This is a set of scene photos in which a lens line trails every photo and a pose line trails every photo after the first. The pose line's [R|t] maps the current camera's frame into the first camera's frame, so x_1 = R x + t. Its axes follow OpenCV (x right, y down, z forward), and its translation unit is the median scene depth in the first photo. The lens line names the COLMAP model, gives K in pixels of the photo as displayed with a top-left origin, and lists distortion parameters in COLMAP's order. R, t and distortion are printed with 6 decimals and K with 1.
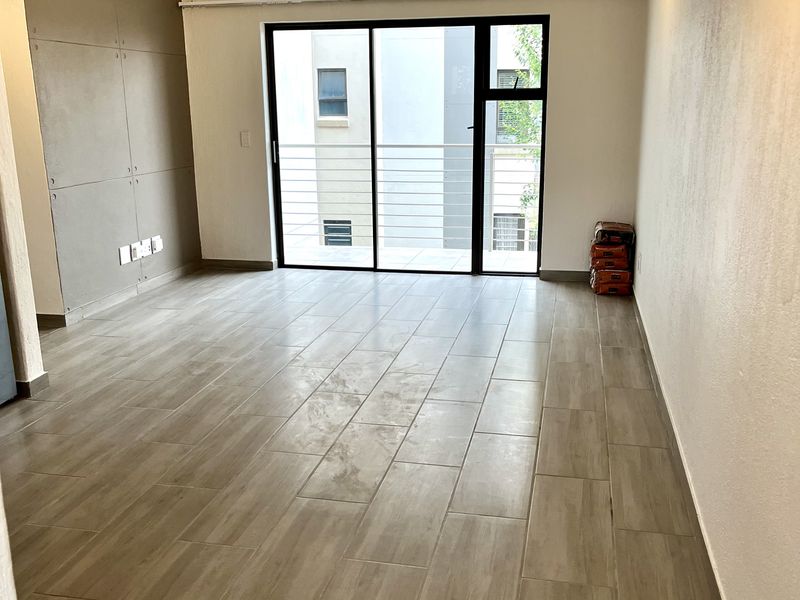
lens RADIAL K [[794.5, 0, 400.0], [0, 794.5, 300.0], [0, 0, 1]] dist [0.050422, -0.085877]
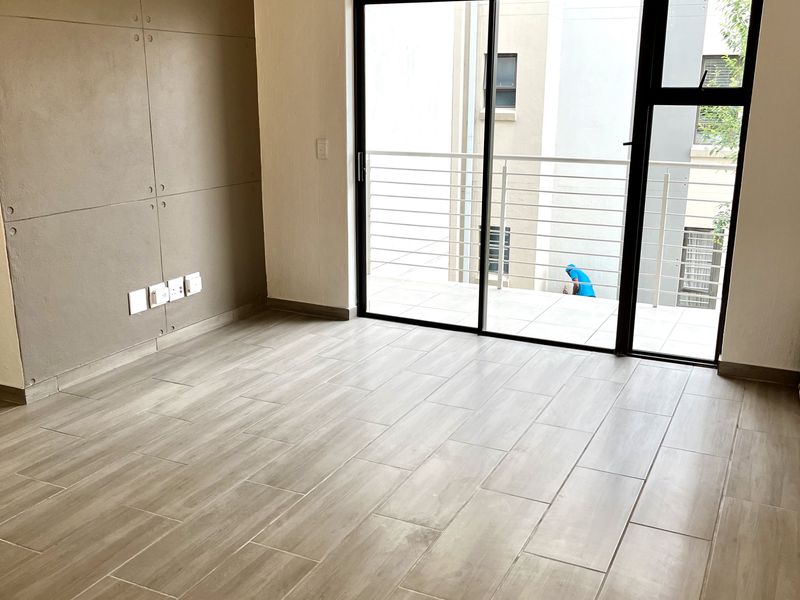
lens RADIAL K [[794.5, 0, 400.0], [0, 794.5, 300.0], [0, 0, 1]] dist [0.050422, -0.085877]
pose [[0.970436, 0.075908, -0.229112, 0.068593], [-0.071493, 0.997061, 0.027522, -0.091105], [0.230528, -0.010329, 0.973011, 0.298841]]
